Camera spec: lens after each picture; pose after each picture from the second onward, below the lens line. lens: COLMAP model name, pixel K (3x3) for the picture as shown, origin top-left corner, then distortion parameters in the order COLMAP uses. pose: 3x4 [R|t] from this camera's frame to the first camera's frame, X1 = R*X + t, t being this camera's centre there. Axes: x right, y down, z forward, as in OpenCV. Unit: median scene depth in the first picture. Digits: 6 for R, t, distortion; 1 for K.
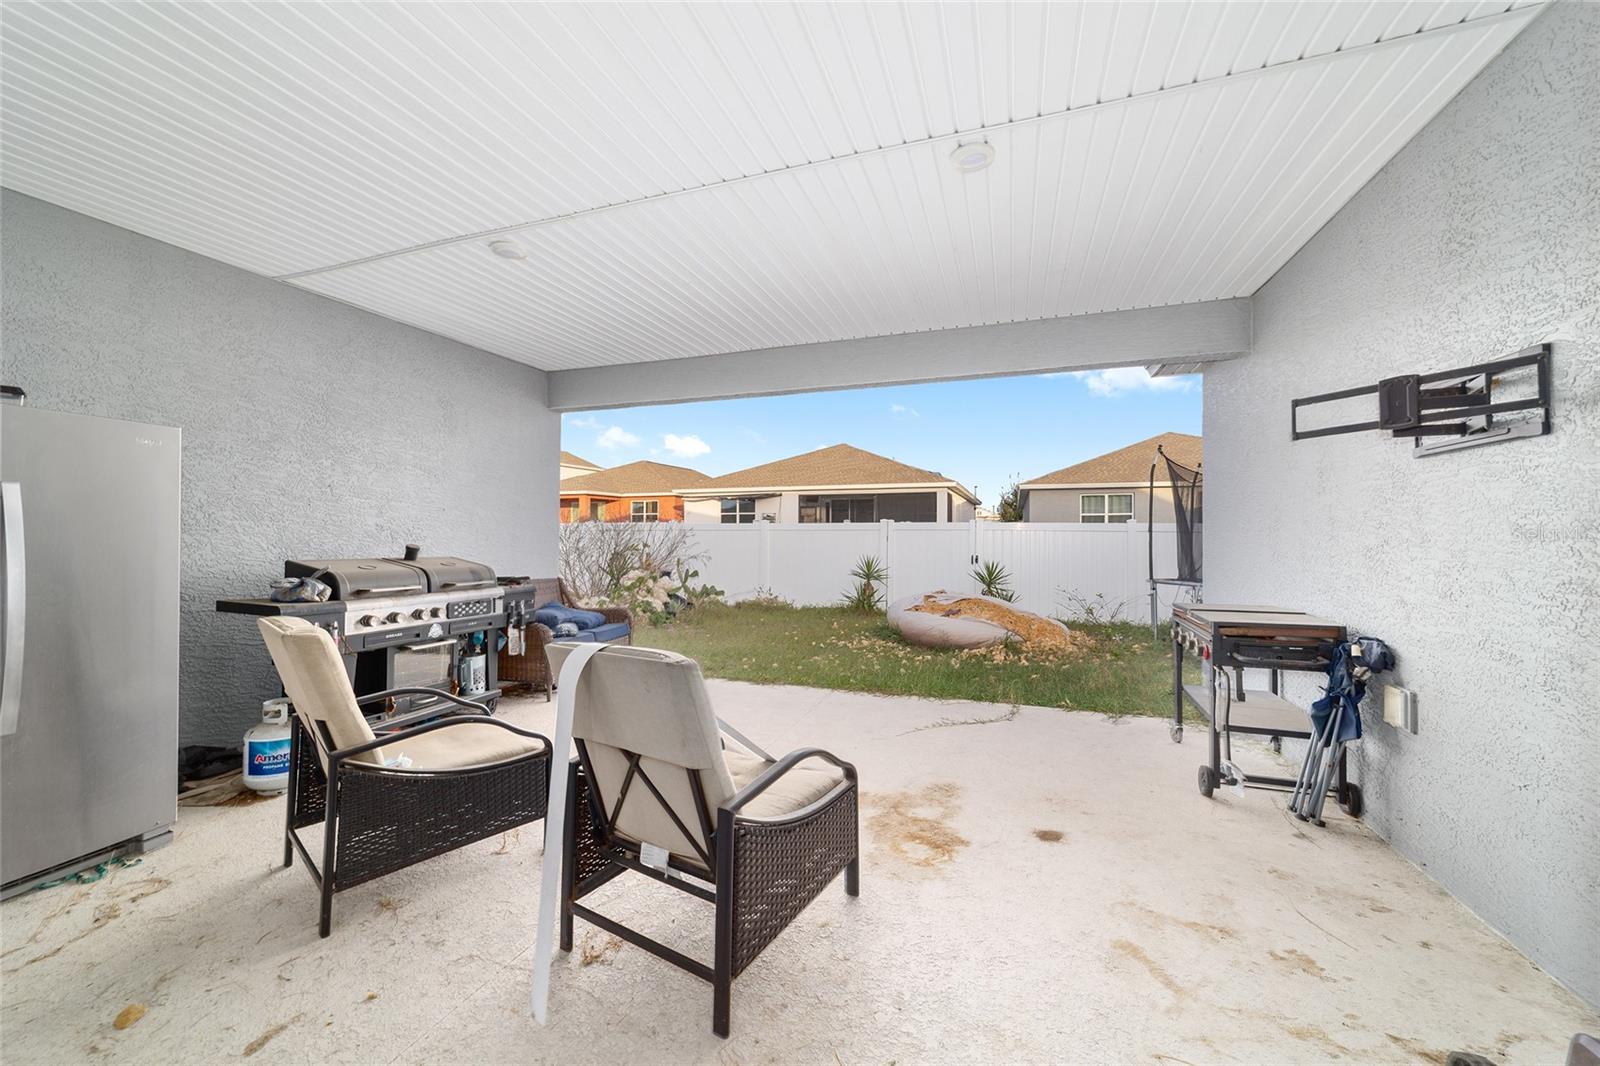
lens RADIAL K [[611.5, 0, 796.8], [0, 611.5, 536.5], [0, 0, 1]] dist [-0.002660, 0.000802]
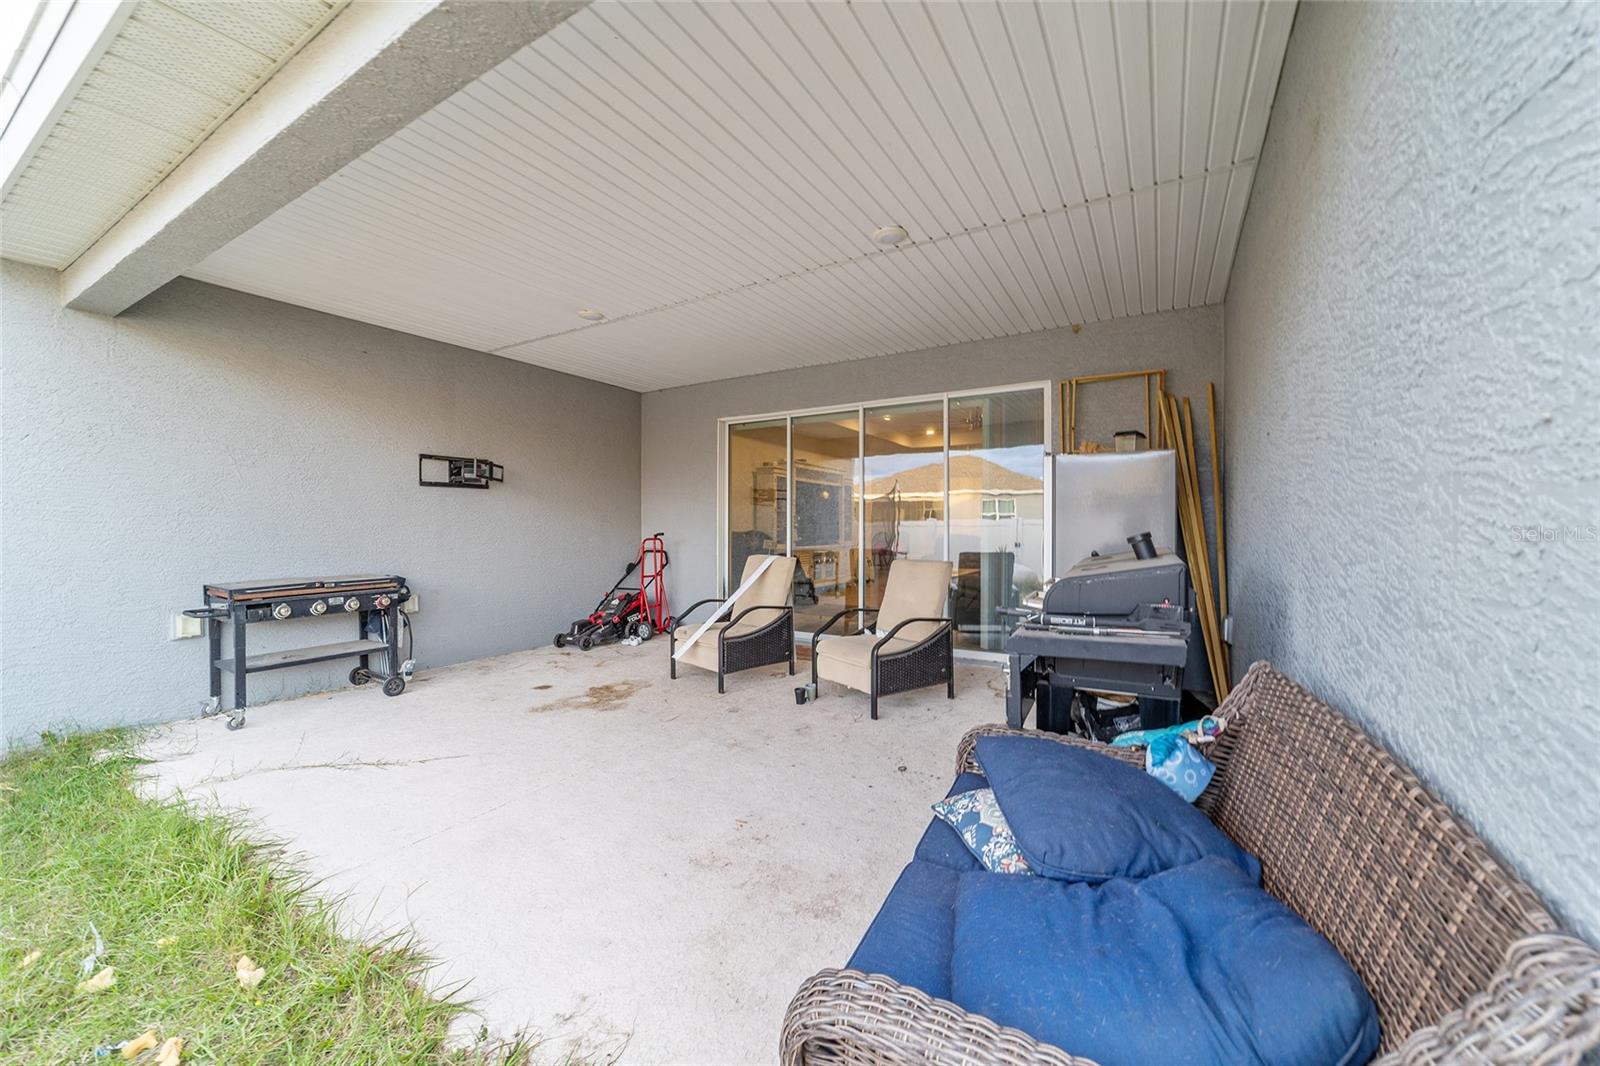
lens RADIAL K [[611.5, 0, 796.3], [0, 611.5, 528.8], [0, 0, 1]] dist [-0.002660, 0.000802]
pose [[-0.980458, 0.001733, 0.196719, -0.609551], [0.001267, 0.999996, -0.002499, 0.016060], [-0.196722, -0.002201, -0.980457, 2.339077]]
